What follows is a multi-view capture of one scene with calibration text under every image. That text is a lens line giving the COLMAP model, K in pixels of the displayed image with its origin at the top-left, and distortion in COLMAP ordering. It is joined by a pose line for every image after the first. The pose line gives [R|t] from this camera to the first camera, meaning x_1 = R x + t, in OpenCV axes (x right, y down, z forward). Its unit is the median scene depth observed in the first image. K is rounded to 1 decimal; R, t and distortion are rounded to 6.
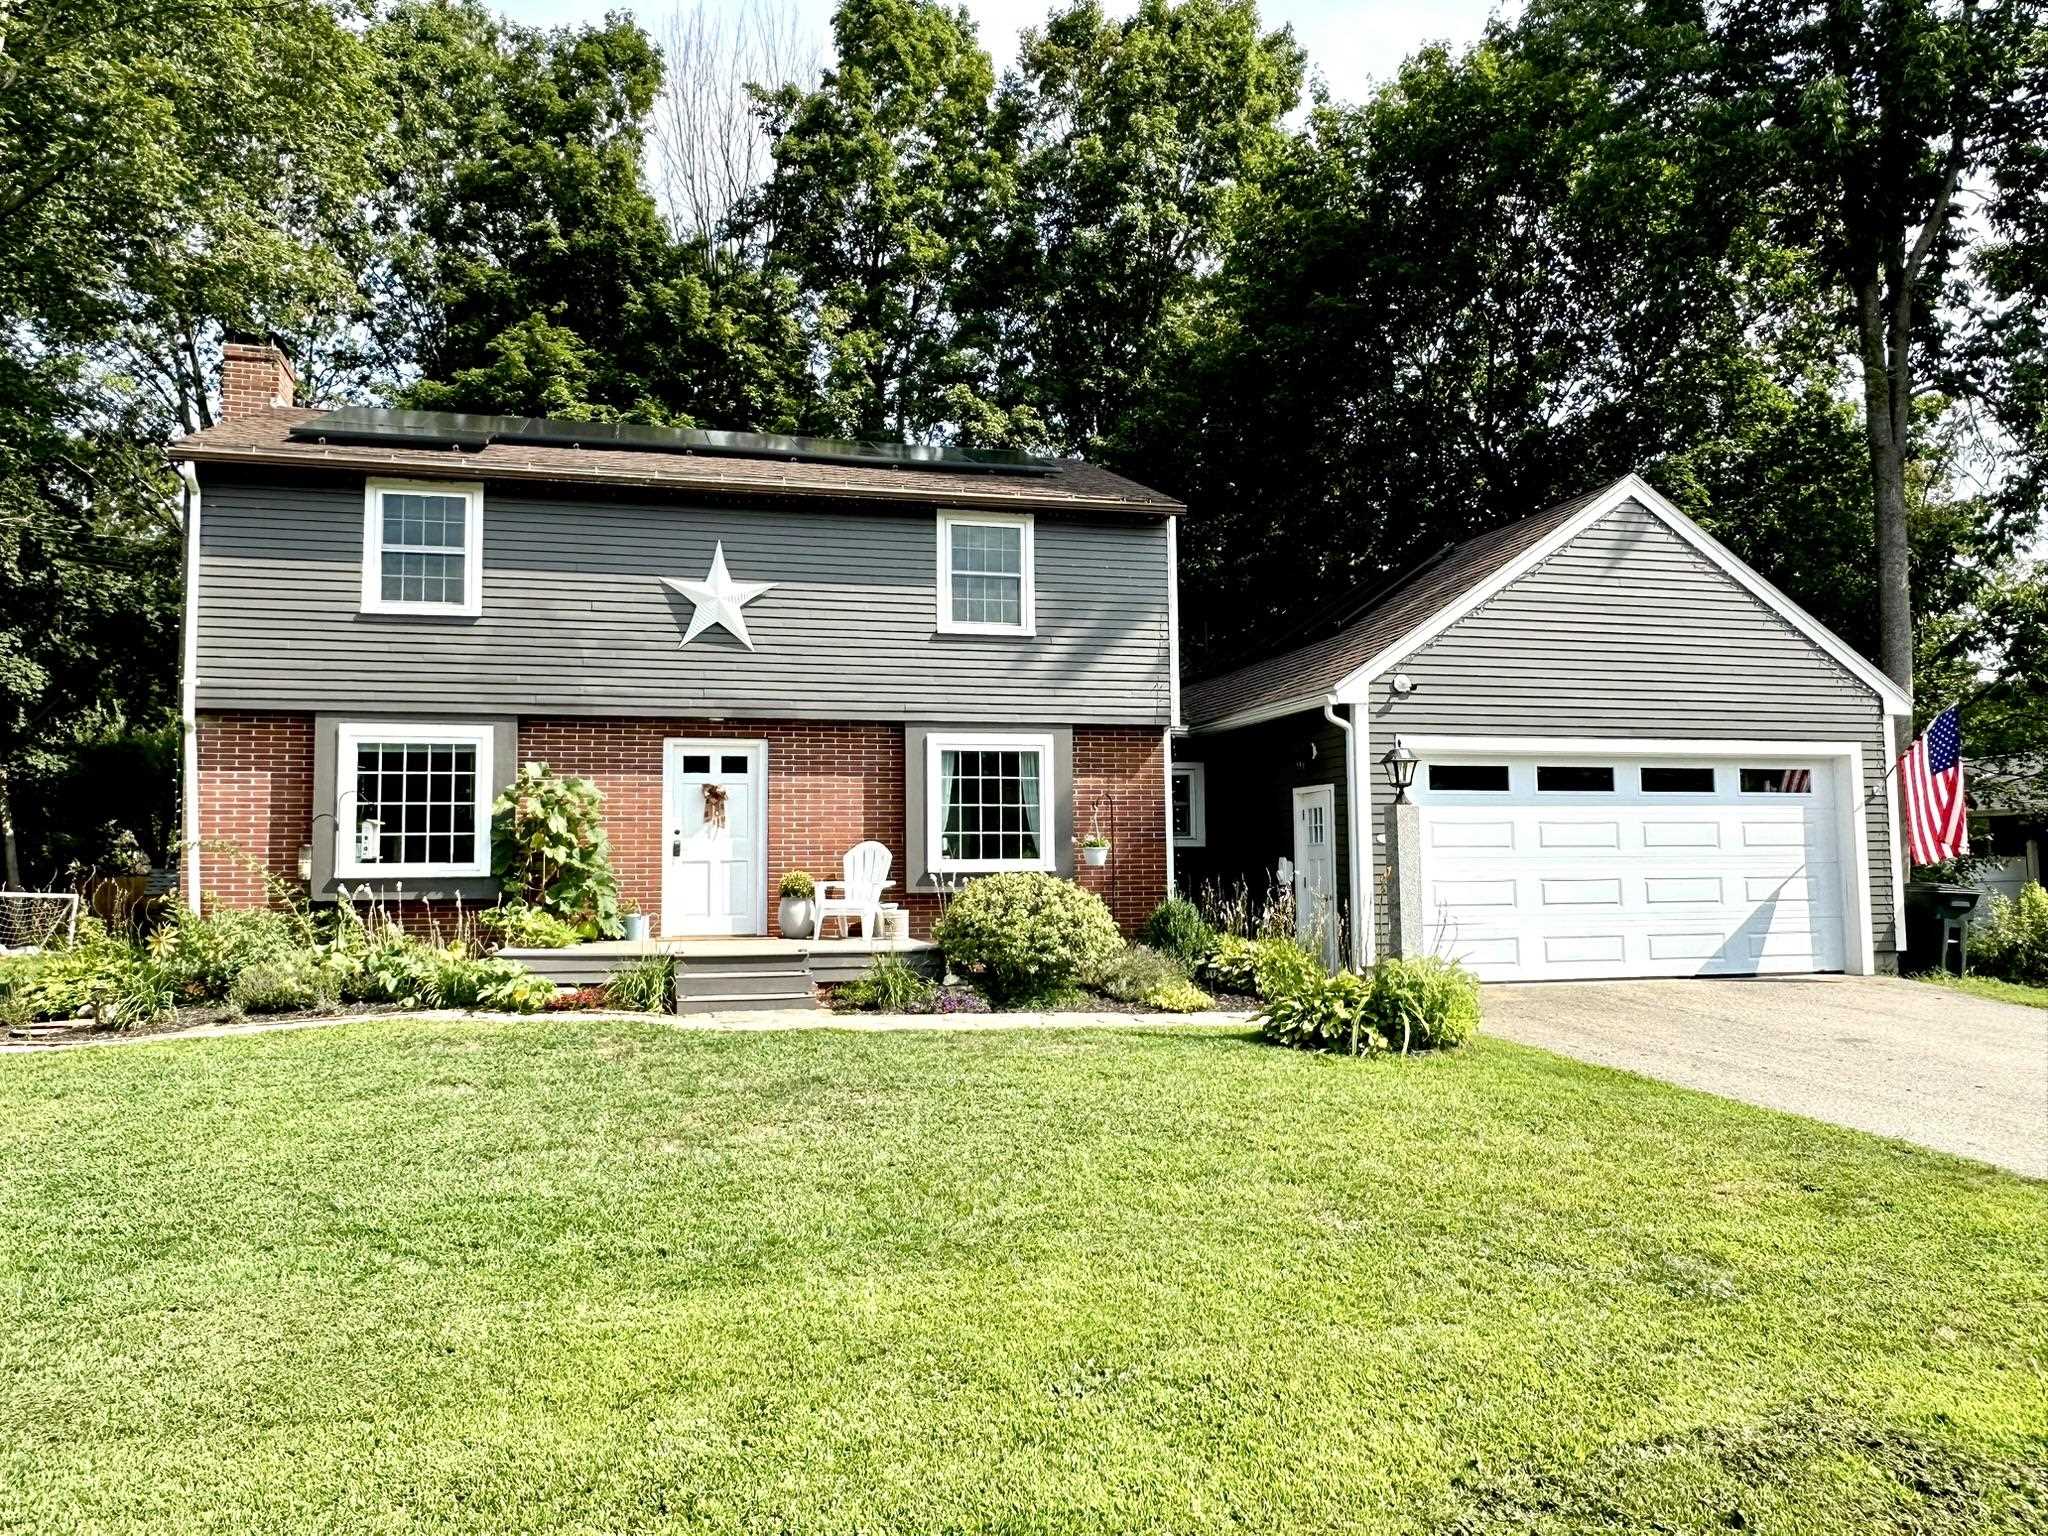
lens RADIAL K [[1451.9, 0, 1007.7], [0, 1451.9, 754.5], [0, 0, 1]] dist [-0.004948, -0.000136]
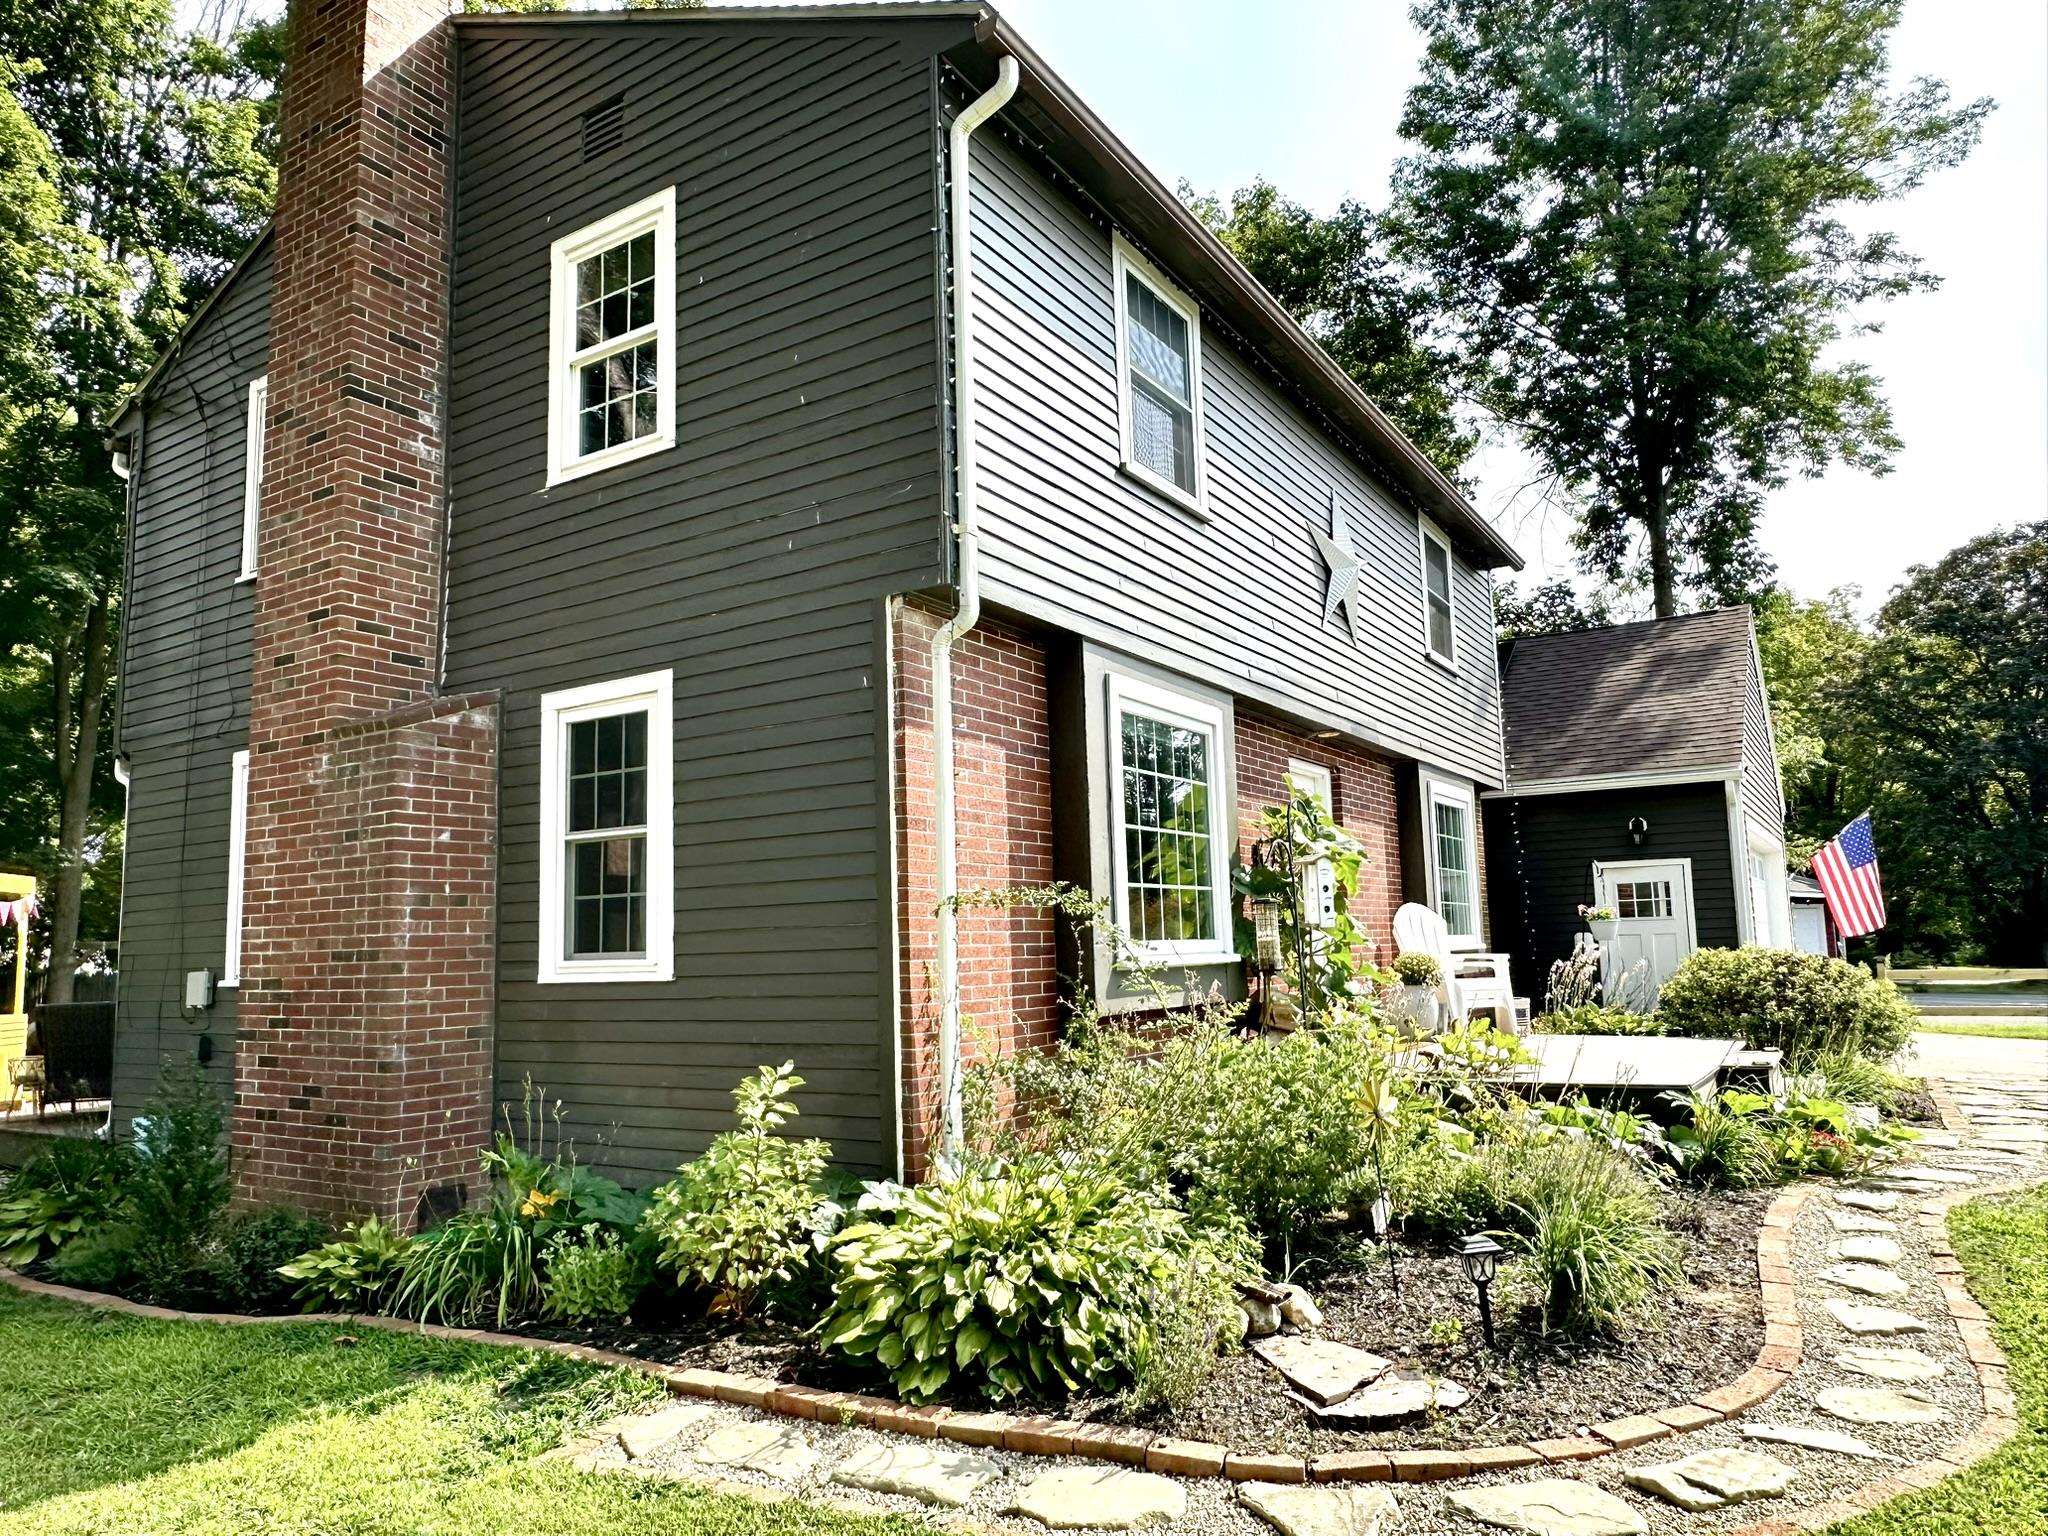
lens RADIAL K [[1340.6, 0, 1013.4], [0, 1340.6, 779.6], [0, 0, 1]] dist [-0.005254, 0.000936]
pose [[0.730629, 0.076810, 0.678441, -0.751022], [-0.036907, 0.996642, -0.073089, 0.050415], [-0.681777, 0.028362, 0.731010, 0.626194]]
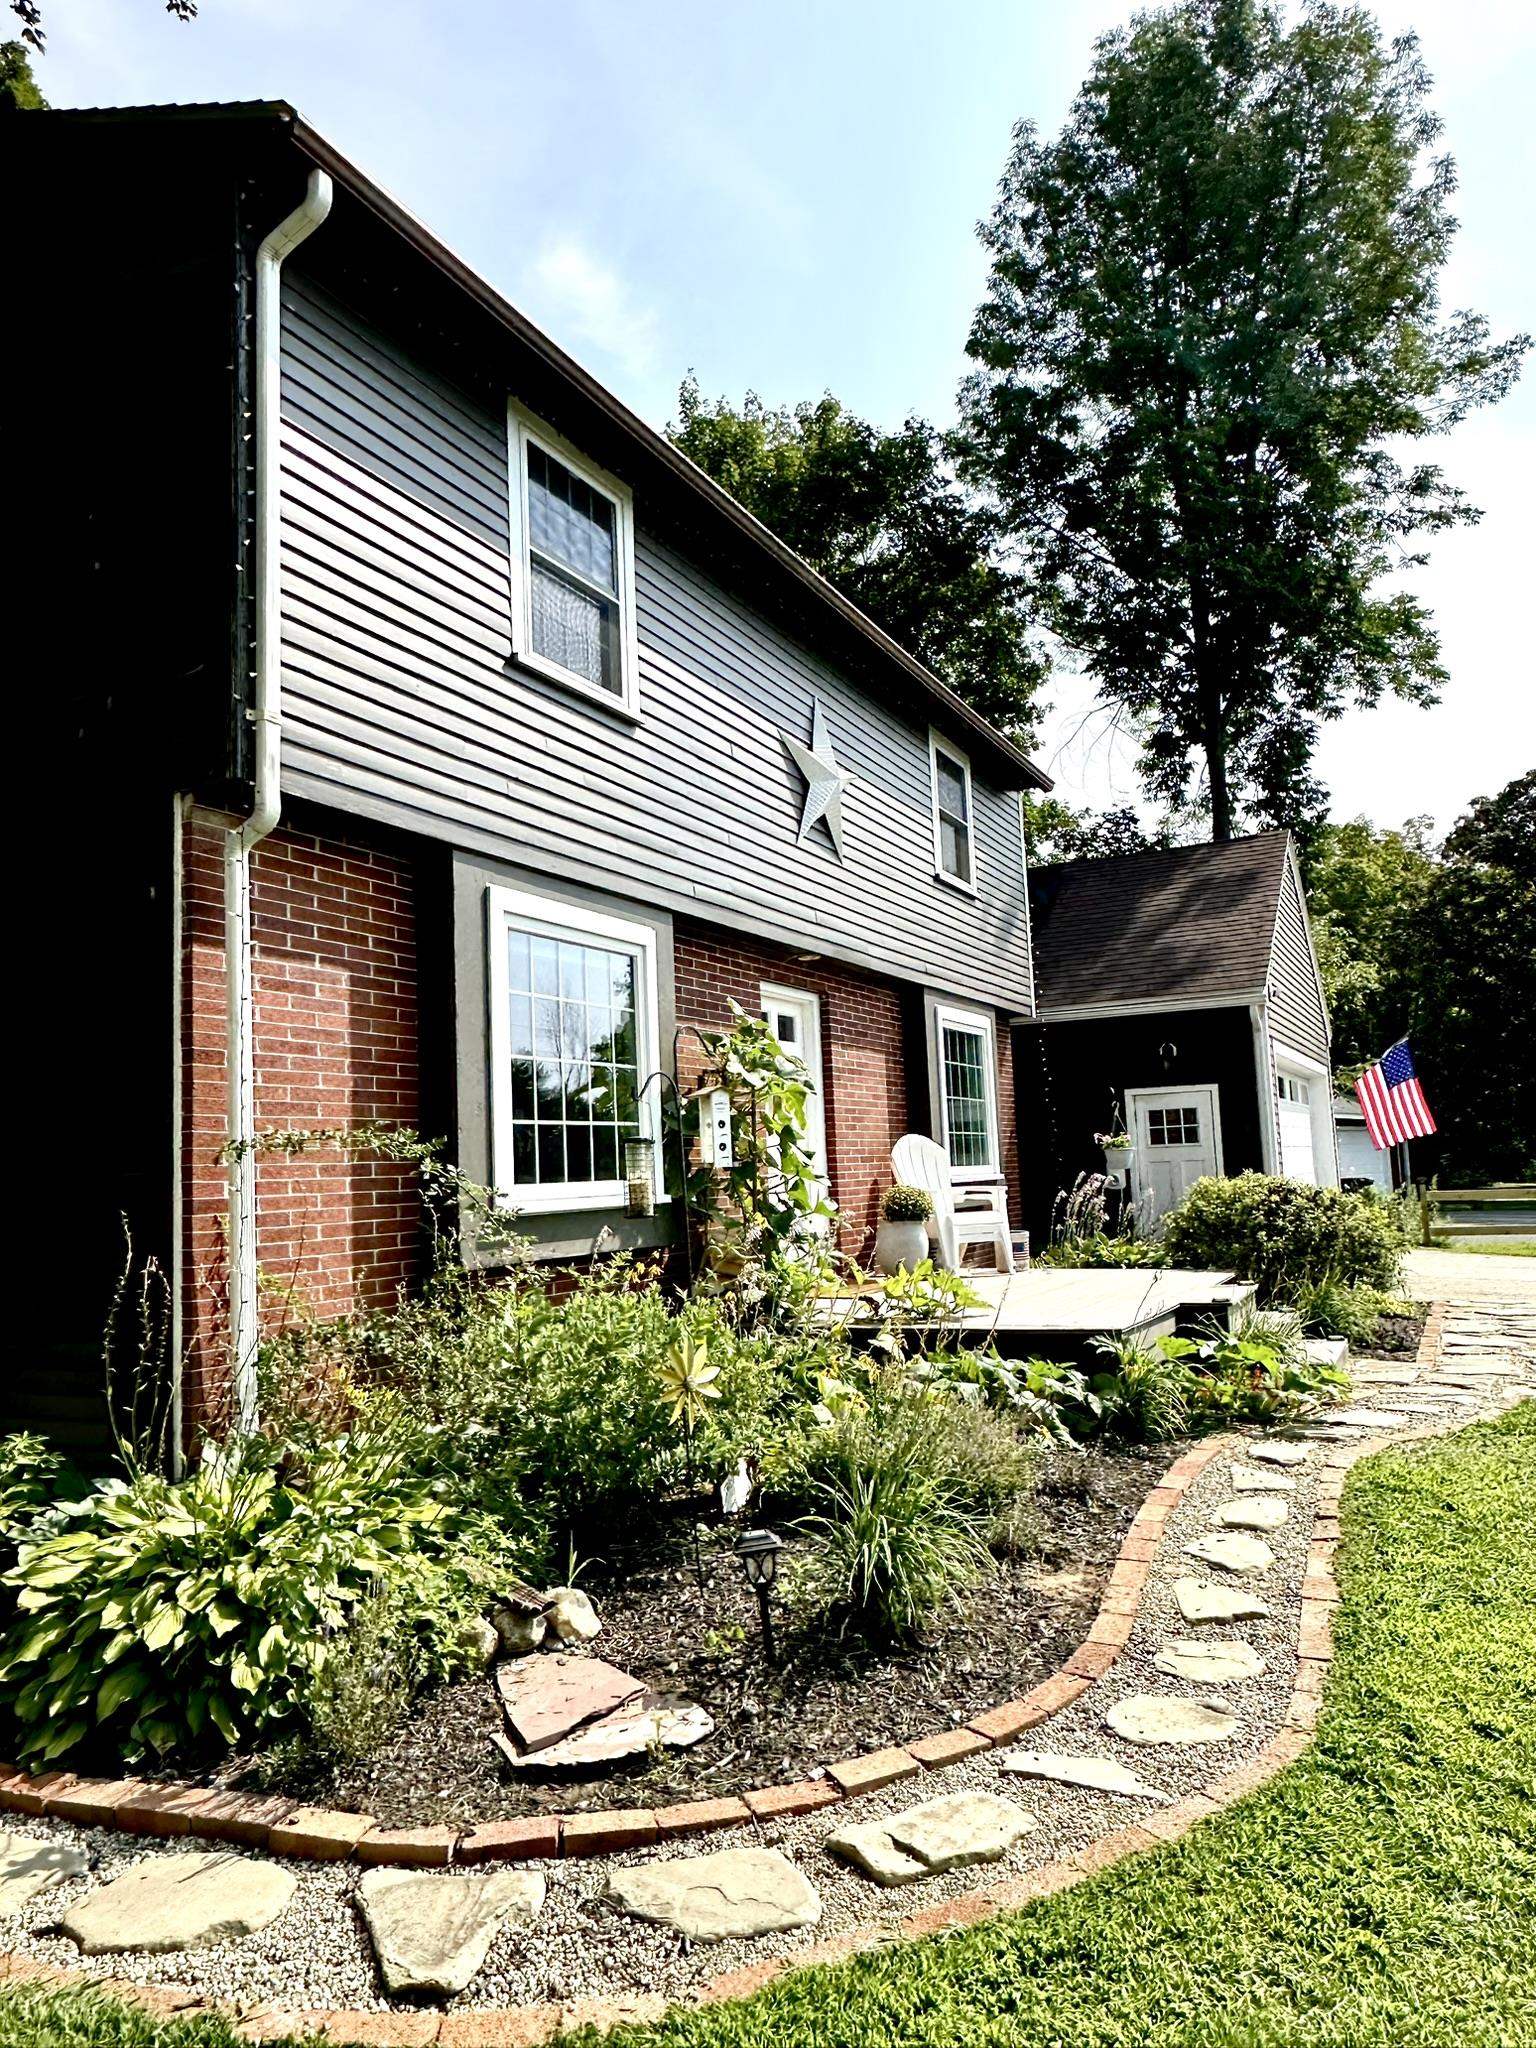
lens RADIAL K [[1340.6, 0, 762.0], [0, 1340.6, 1020.4], [0, 0, 1]] dist [-0.005254, 0.000936]
pose [[0.668549, 0.067248, 0.740621, -0.666832], [-0.025874, 0.997403, -0.067208, 0.045966], [-0.743218, 0.025769, 0.668553, 0.603242]]
